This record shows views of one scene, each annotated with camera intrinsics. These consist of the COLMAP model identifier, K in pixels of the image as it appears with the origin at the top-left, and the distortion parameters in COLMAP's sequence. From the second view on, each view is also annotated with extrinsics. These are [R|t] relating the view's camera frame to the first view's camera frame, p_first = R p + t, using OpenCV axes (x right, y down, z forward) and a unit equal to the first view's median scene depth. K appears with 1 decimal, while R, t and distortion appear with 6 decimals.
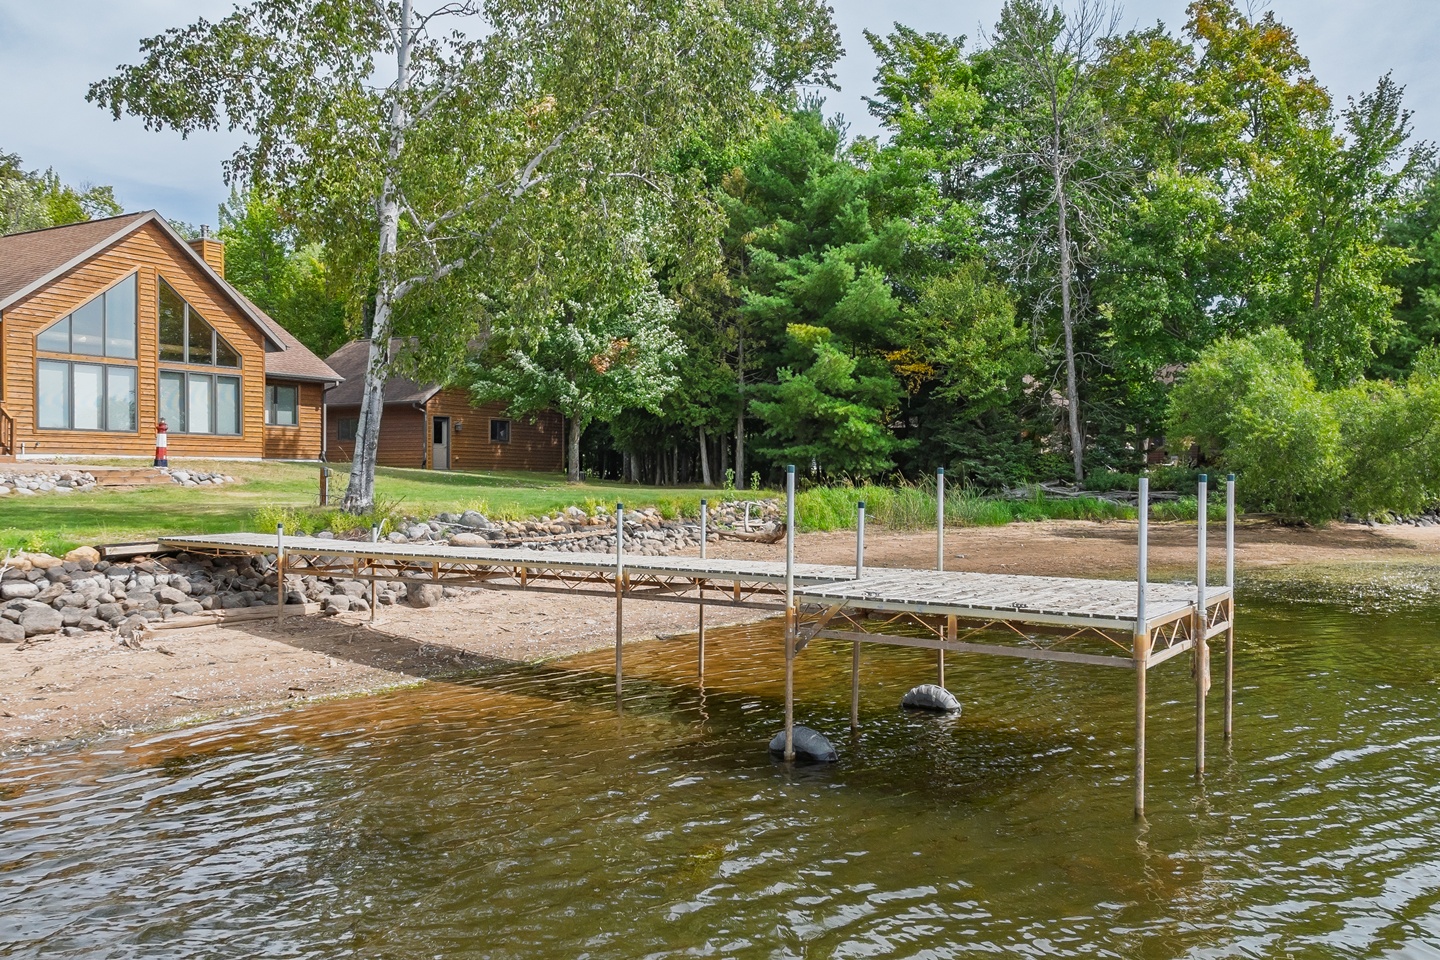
lens RADIAL K [[1205.5, 0, 722.2], [0, 1205.5, 479.2], [0, 0, 1]] dist [0.011476, 0.012417]
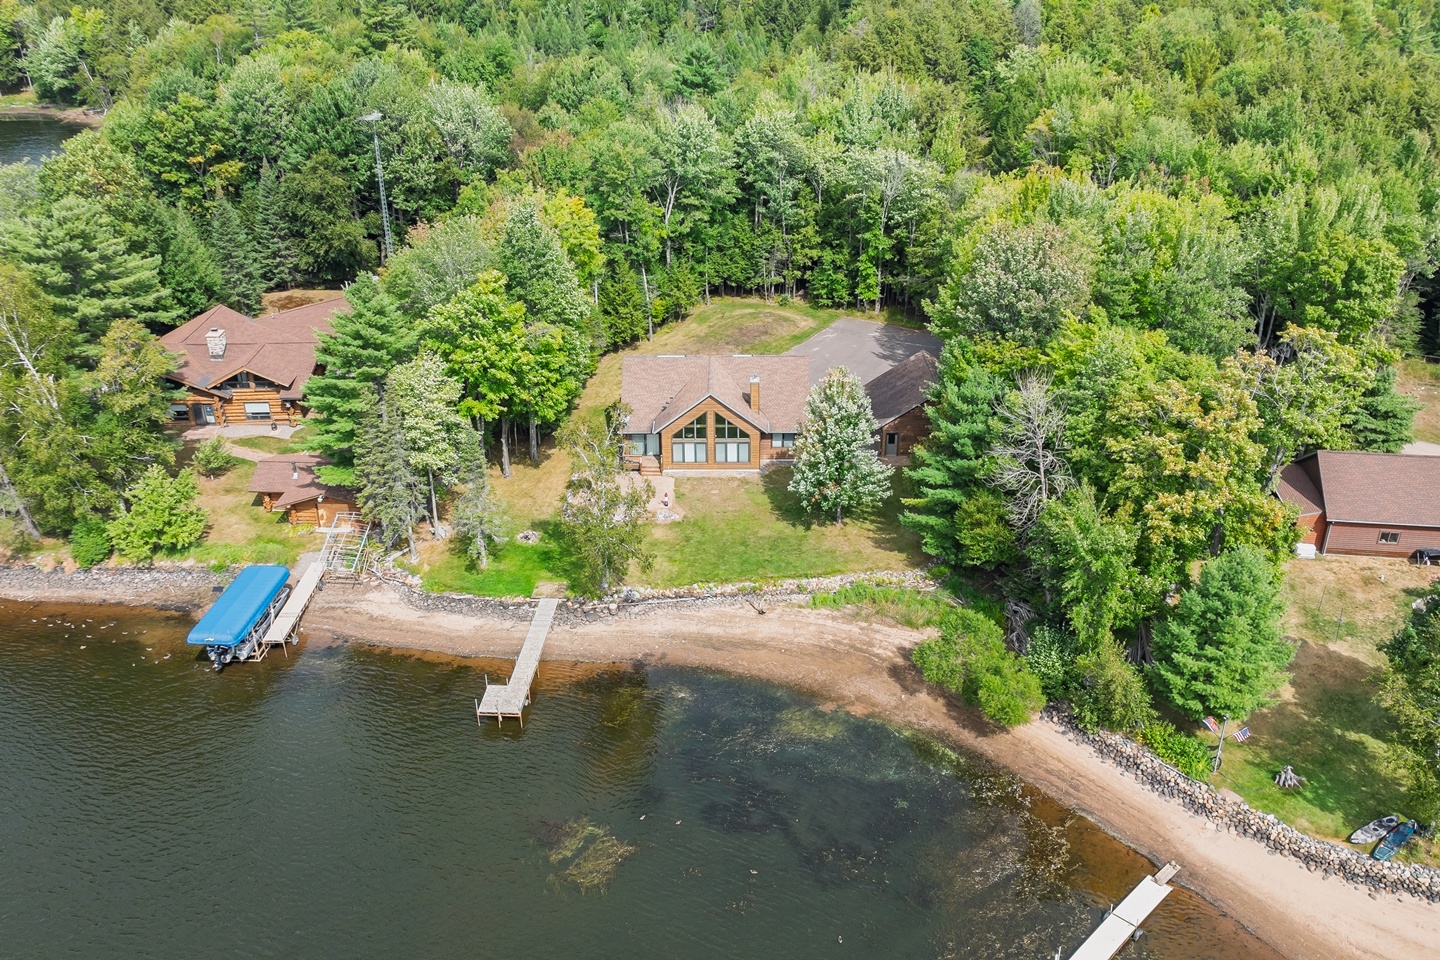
lens RADIAL K [[1205.5, 0, 722.2], [0, 1205.5, 479.2], [0, 0, 1]] dist [0.011476, 0.012417]
pose [[0.506704, 0.377970, -0.774848, 1.715855], [0.008090, 0.896647, 0.442673, -1.231795], [0.862082, -0.230573, 0.451276, -0.266607]]
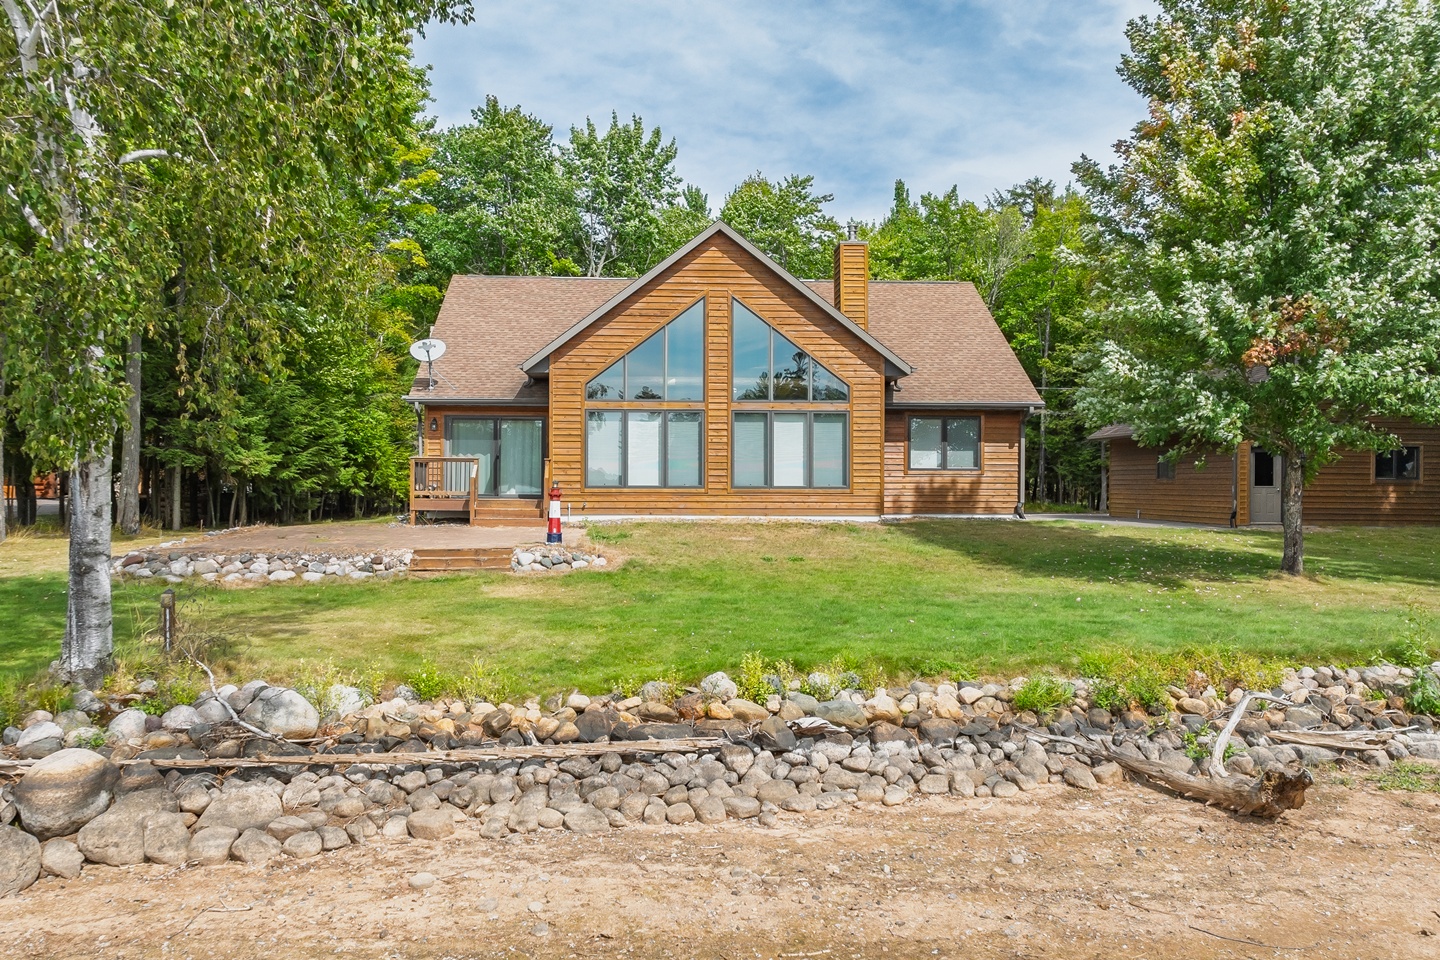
lens RADIAL K [[1205.5, 0, 722.2], [0, 1205.5, 479.2], [0, 0, 1]] dist [0.011476, 0.012417]
pose [[0.564502, -0.000542, -0.825432, 0.206922], [-0.005613, 0.999974, -0.004495, -0.039761], [0.825413, 0.007170, 0.564484, 0.518908]]
